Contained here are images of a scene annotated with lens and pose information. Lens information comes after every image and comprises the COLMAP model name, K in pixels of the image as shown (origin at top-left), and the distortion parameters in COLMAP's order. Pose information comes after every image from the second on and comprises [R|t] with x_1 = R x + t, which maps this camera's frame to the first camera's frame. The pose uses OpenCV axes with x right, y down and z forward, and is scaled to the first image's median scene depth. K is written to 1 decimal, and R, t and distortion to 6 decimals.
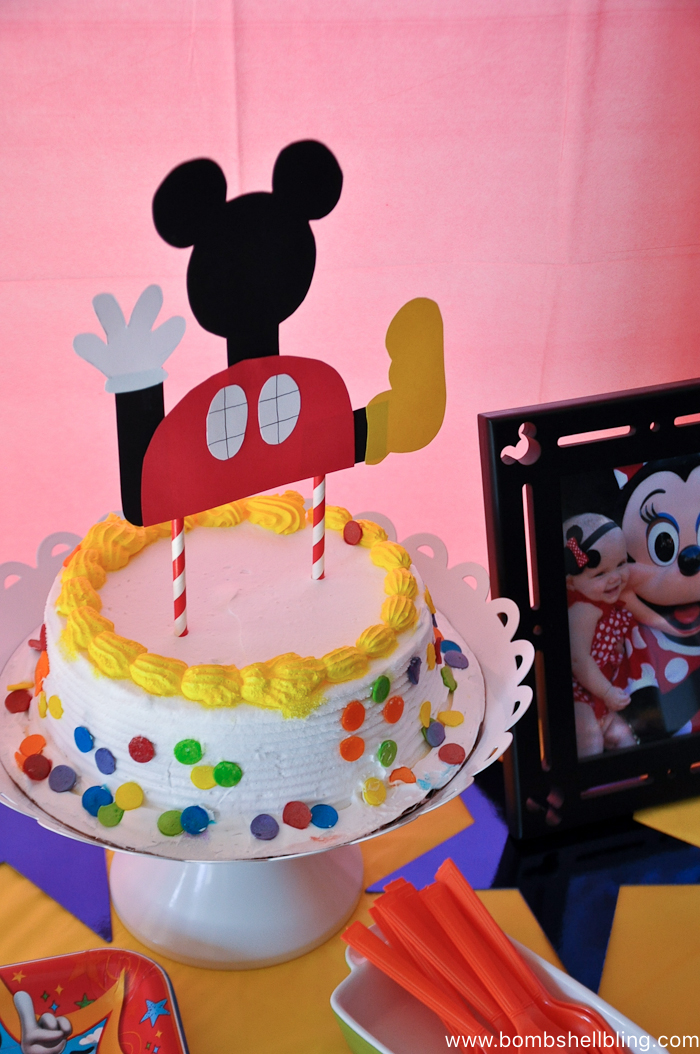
lens RADIAL K [[1804.0, 0, 350.0], [0, 1804.0, 527.0], [0, 0, 1]] dist [0.252182, 0.298992]
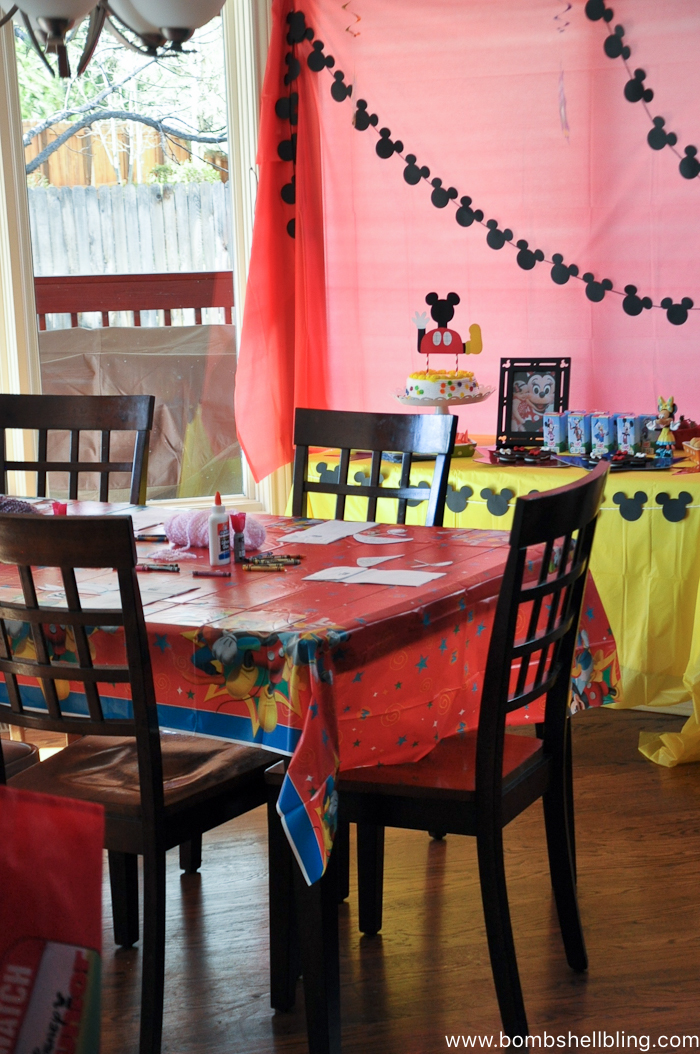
lens RADIAL K [[2100.1, 0, 350.0], [0, 2100.1, 527.0], [0, 0, 1]] dist [0.365249, 0.129371]
pose [[0.808748, 0.067377, -0.584283, 3.541188], [-0.279717, 0.917941, -0.281323, 2.374009], [0.517382, 0.390954, 0.761230, -3.907996]]
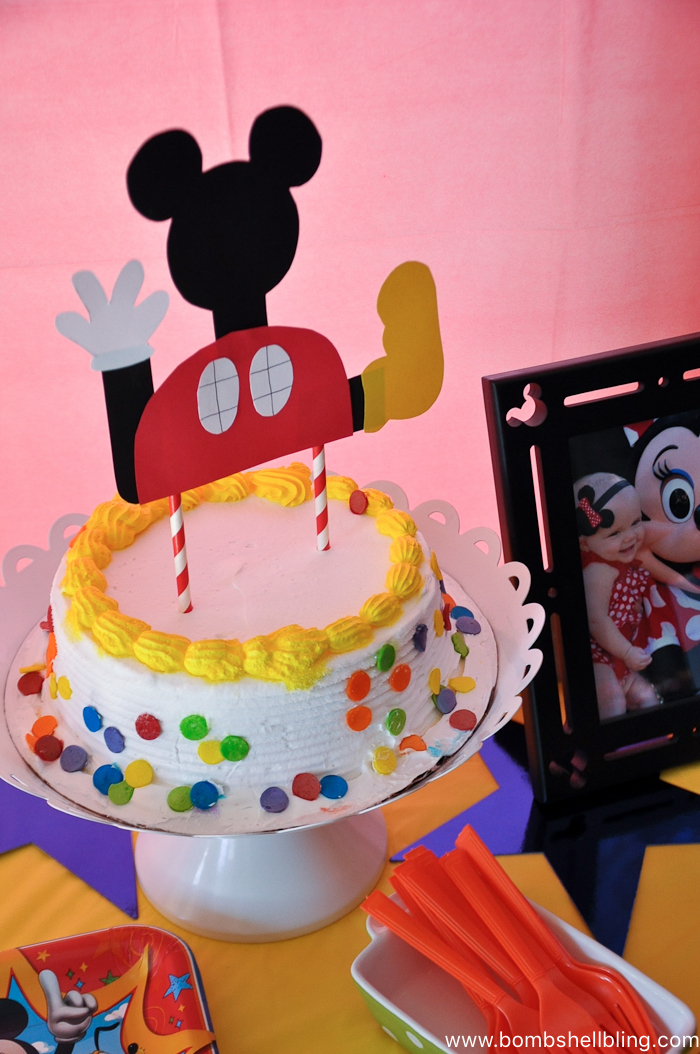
lens RADIAL K [[1804.0, 0, 350.0], [0, 1804.0, 527.0], [0, 0, 1]] dist [0.252182, 0.298992]
pose [[0.998366, -0.040920, -0.039874, 0.038074], [0.041485, 0.999049, 0.013434, 0.003489], [0.039287, -0.015066, 0.999114, 0.007171]]
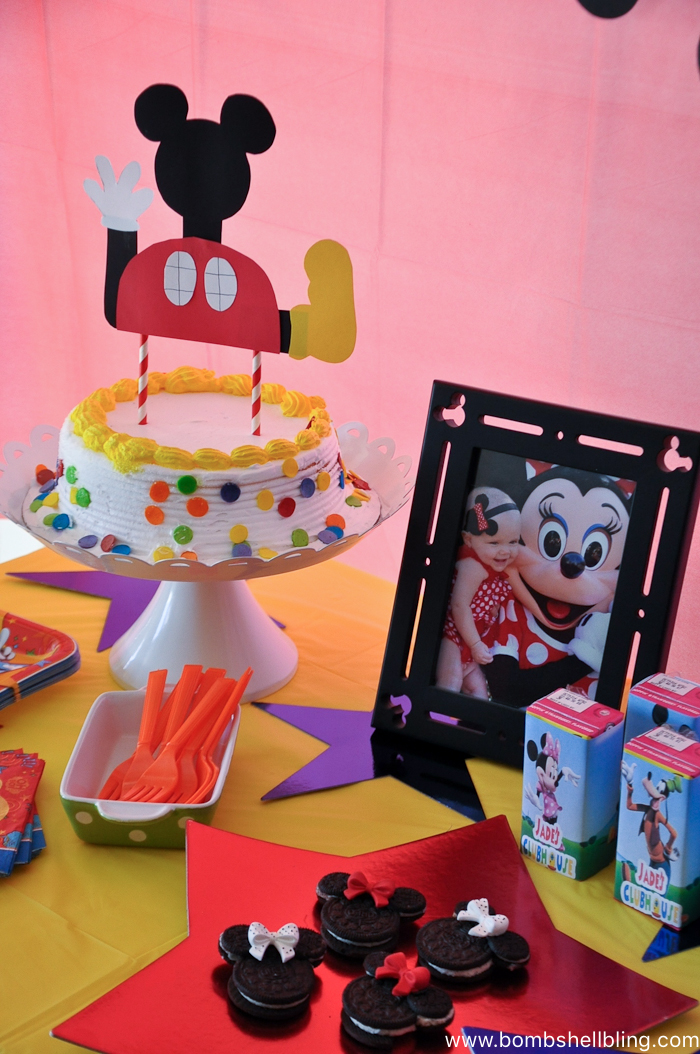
lens RADIAL K [[2100.1, 0, 350.0], [0, 2100.1, 527.0], [0, 0, 1]] dist [0.365249, 0.129371]
pose [[0.662041, 0.298455, -0.687478, 1.173651], [-0.415231, 0.909703, -0.004938, 0.071564], [0.623927, 0.288731, 0.726188, -0.092457]]
